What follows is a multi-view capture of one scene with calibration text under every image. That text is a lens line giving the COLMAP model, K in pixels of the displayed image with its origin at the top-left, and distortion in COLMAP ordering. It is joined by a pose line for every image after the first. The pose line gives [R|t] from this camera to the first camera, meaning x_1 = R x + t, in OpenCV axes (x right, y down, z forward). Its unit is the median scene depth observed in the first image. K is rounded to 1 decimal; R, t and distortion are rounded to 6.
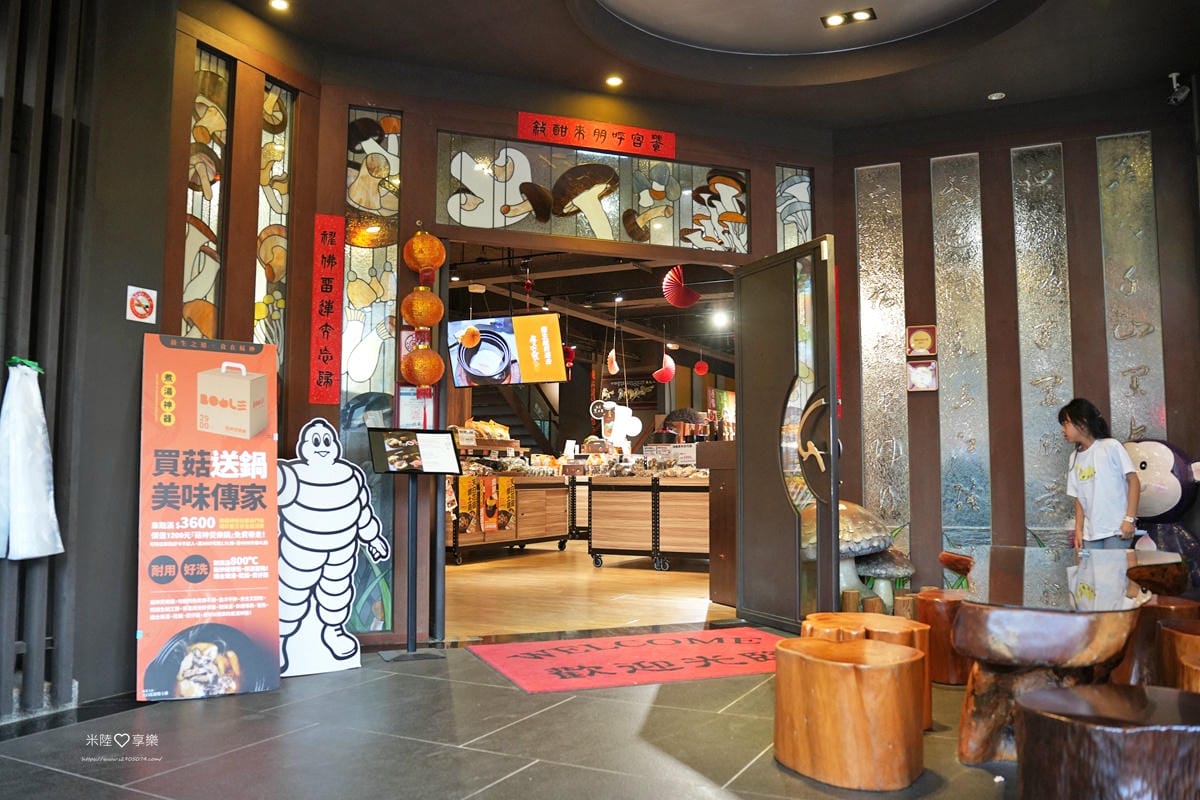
lens RADIAL K [[963.1, 0, 600.0], [0, 963.1, 400.0], [0, 0, 1]] dist [-0.065776, 0.011170]
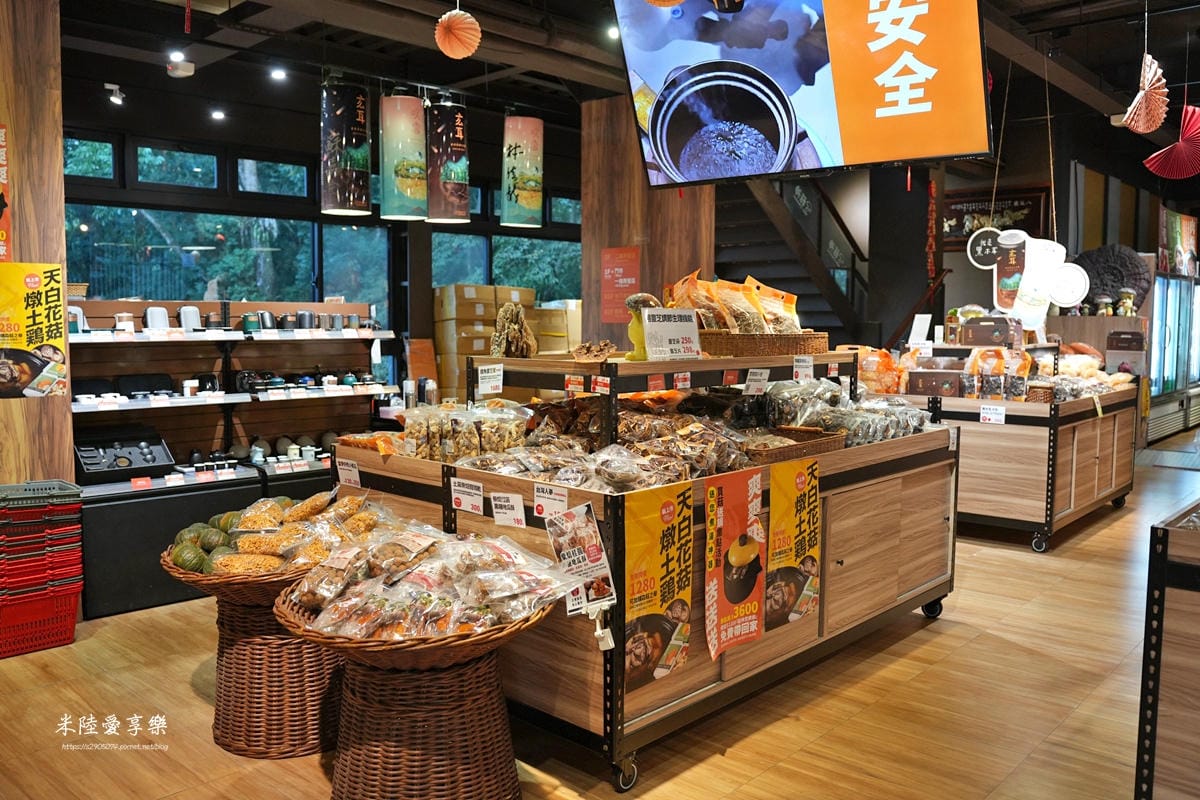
lens RADIAL K [[963.1, 0, 600.0], [0, 963.1, 400.0], [0, 0, 1]] dist [-0.065776, 0.011170]
pose [[0.962525, 0.026929, -0.269854, -0.068022], [0.016611, 0.987335, 0.157776, 0.008620], [0.270685, -0.156346, 0.949887, 0.628631]]
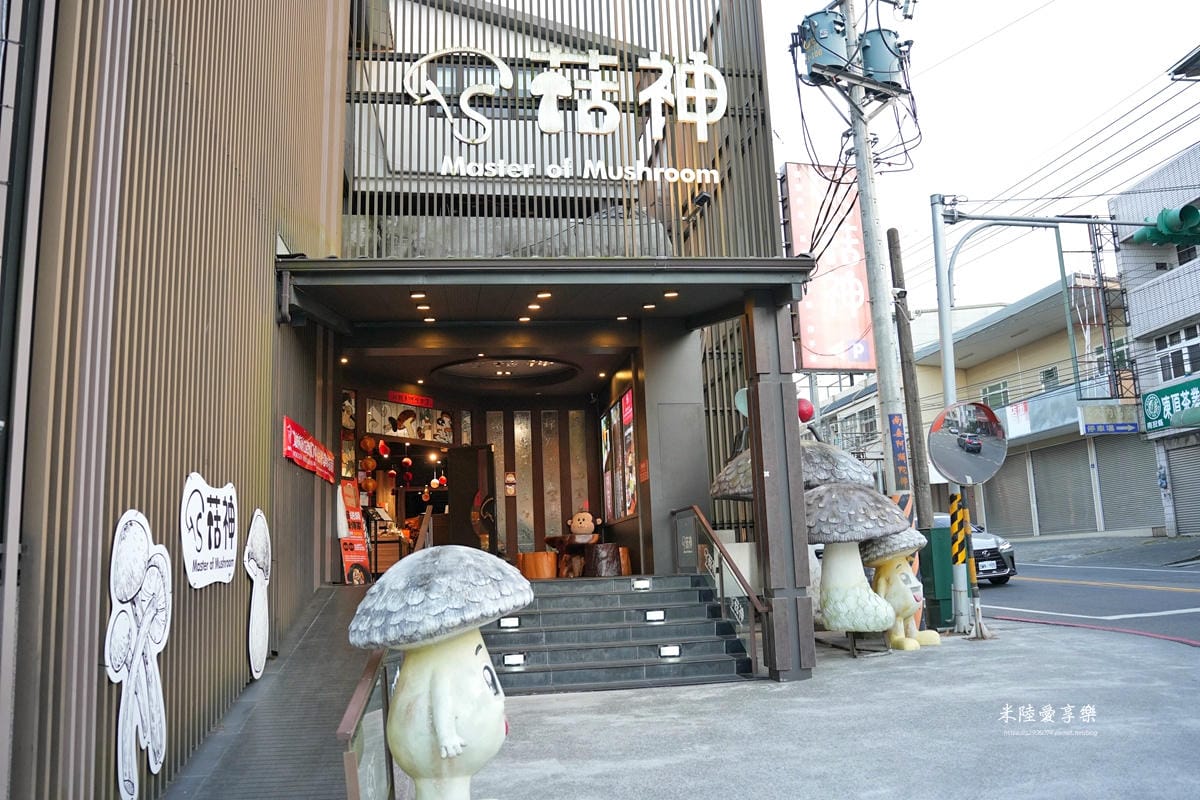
lens RADIAL K [[963.1, 0, 600.0], [0, 963.1, 400.0], [0, 0, 1]] dist [-0.065776, 0.011170]
pose [[0.815278, 0.066135, 0.575281, -1.947952], [0.002106, 0.993112, -0.117154, 0.075840], [-0.579066, 0.096724, 0.809523, -2.597053]]
